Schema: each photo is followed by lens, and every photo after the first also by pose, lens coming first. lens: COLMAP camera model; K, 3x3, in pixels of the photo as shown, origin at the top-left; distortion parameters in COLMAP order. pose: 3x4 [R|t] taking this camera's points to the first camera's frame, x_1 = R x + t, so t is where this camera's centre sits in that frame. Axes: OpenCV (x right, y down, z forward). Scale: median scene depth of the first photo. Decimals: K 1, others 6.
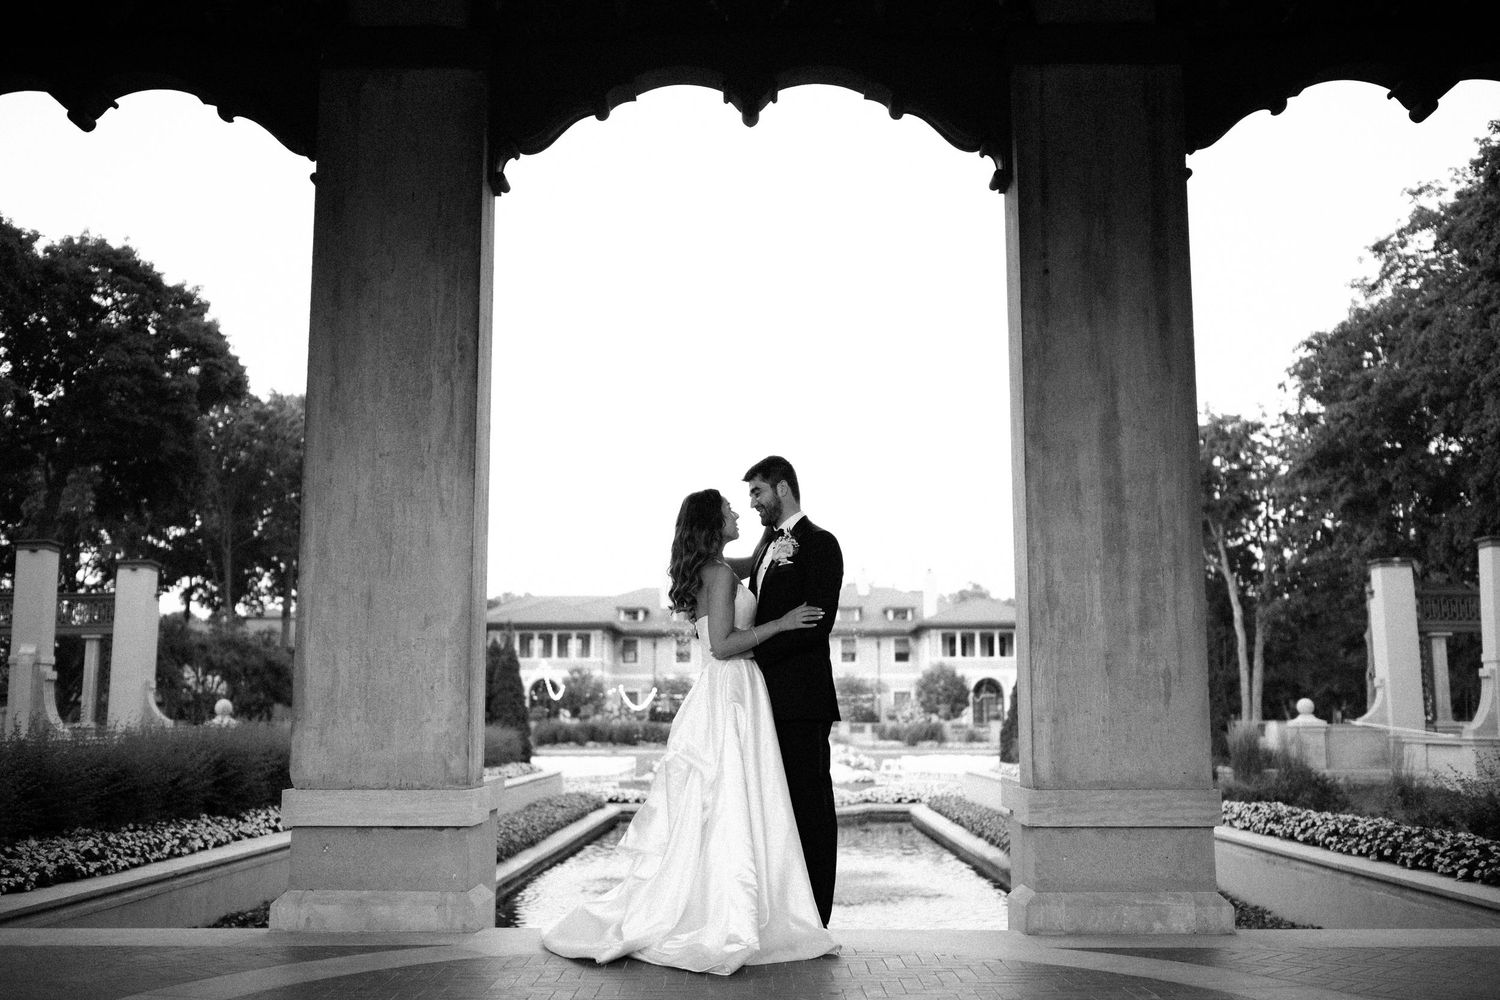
lens RADIAL K [[1434.8, 0, 750.0], [0, 1434.8, 501.5], [0, 0, 1]] dist [-0.042105, 0.000000]
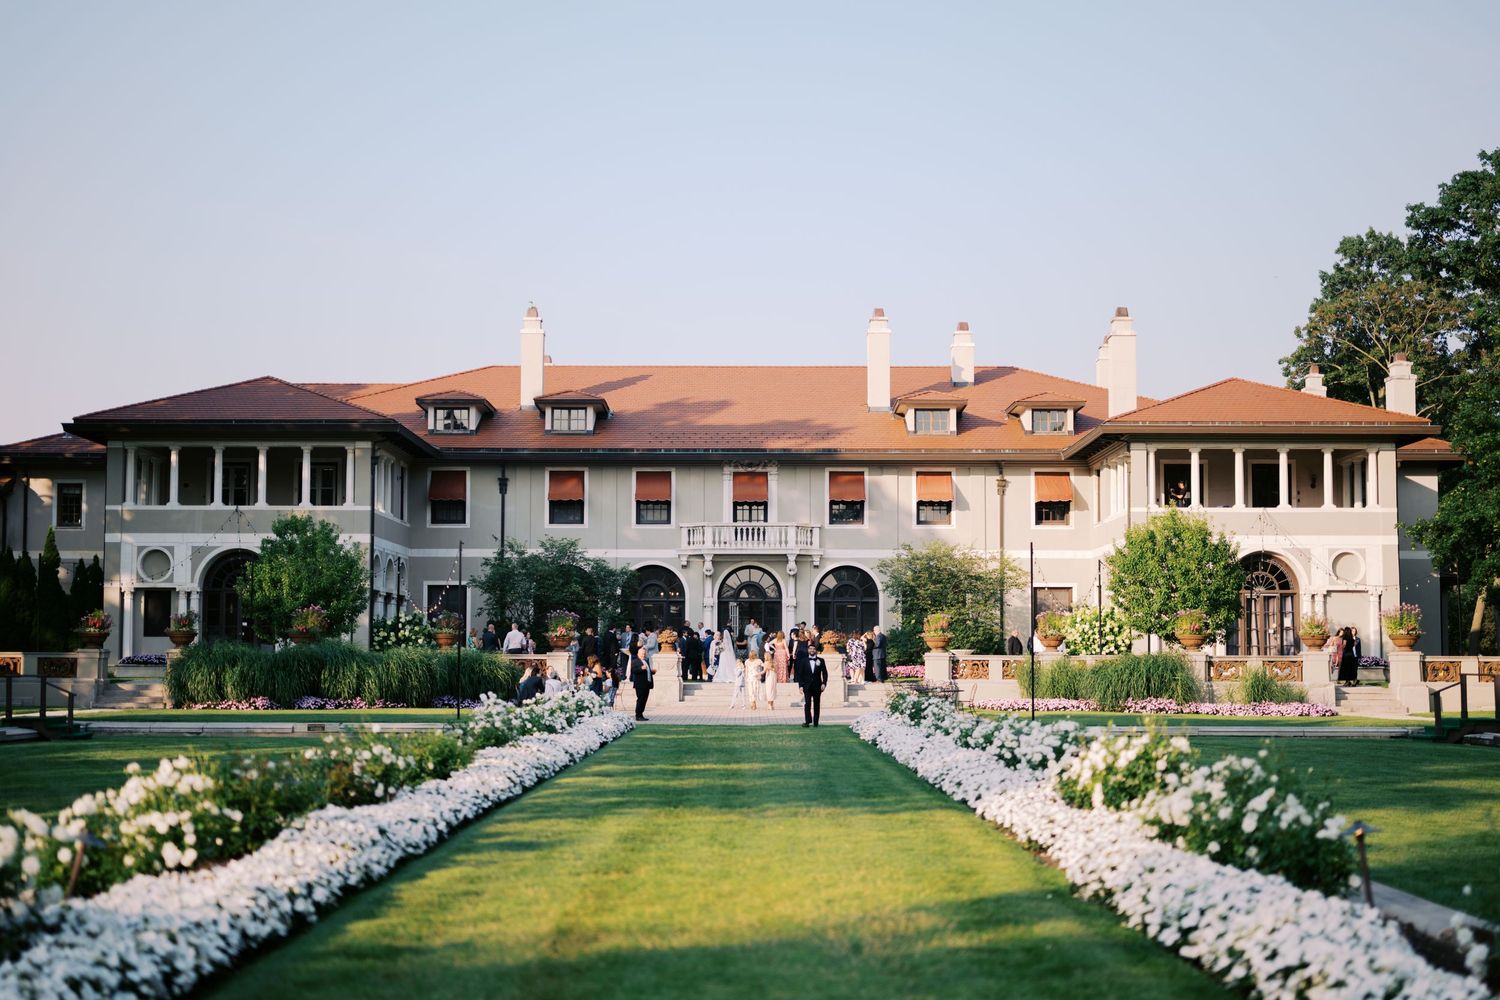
lens RADIAL K [[2141.8, 0, 742.4], [0, 2141.8, 512.0], [0, 0, 1]] dist [-0.005922, 0.000000]
pose [[0.999977, 0.004321, 0.005292, 0.005201], [-0.004735, 0.996709, 0.080928, 0.058098], [-0.004925, -0.080951, 0.996706, 0.351974]]
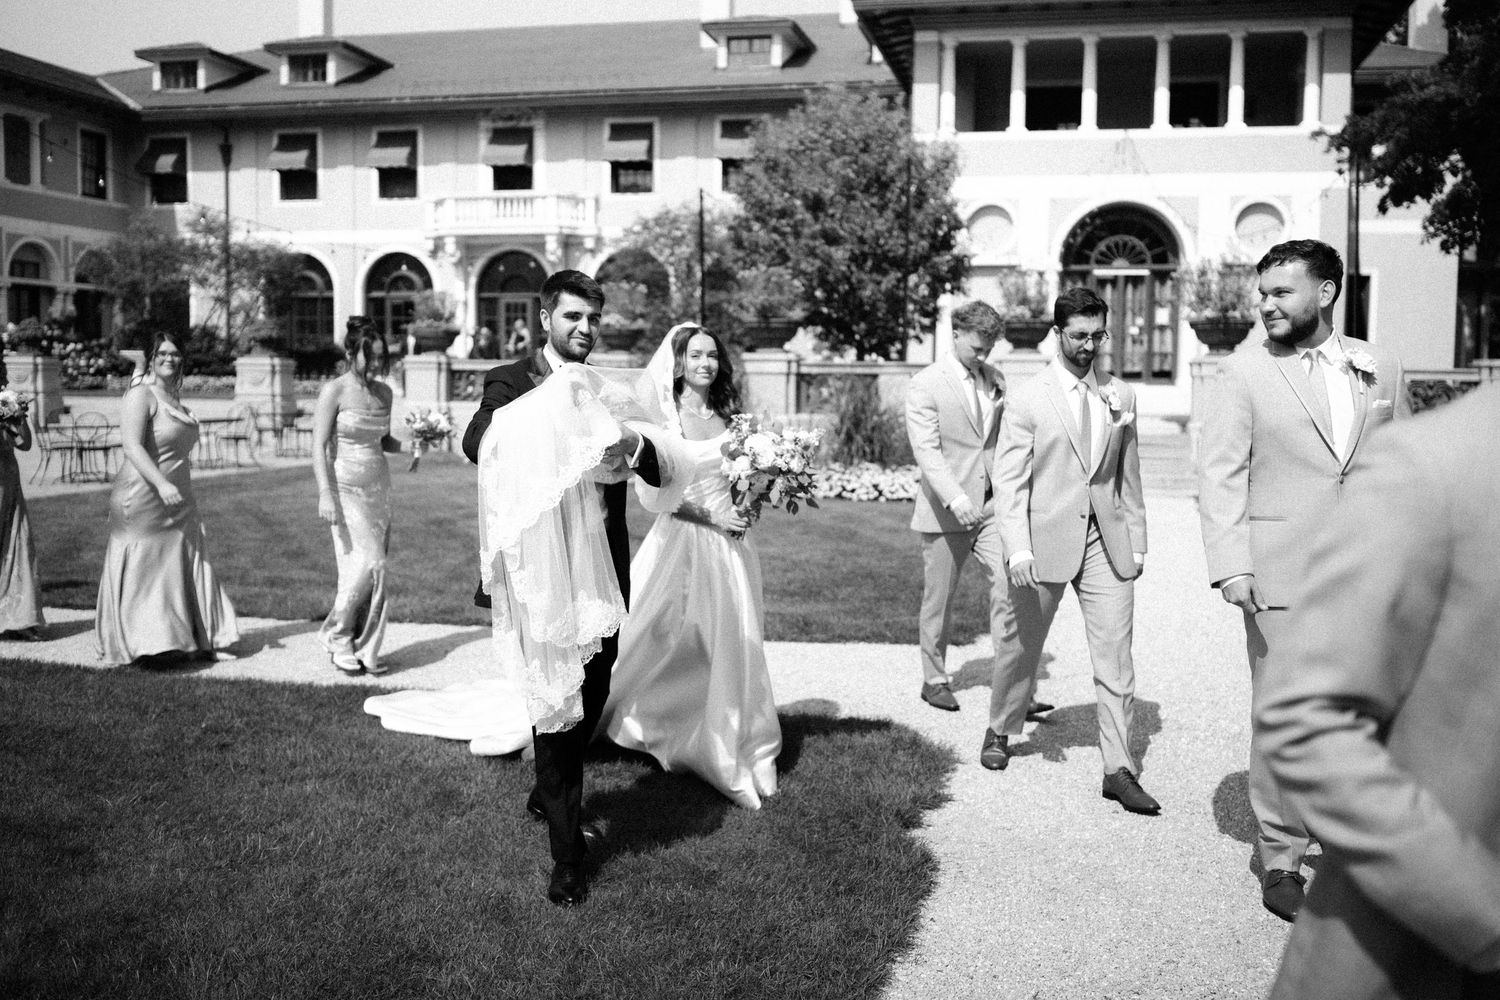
lens RADIAL K [[1434.8, 0, 757.8], [0, 1434.8, 497.6], [0, 0, 1]] dist [-0.042105, 0.000000]
pose [[0.976534, 0.032993, -0.212819, 0.156757], [0.017777, 0.972474, 0.232332, 0.111510], [0.214627, -0.230663, 0.949068, 0.708344]]
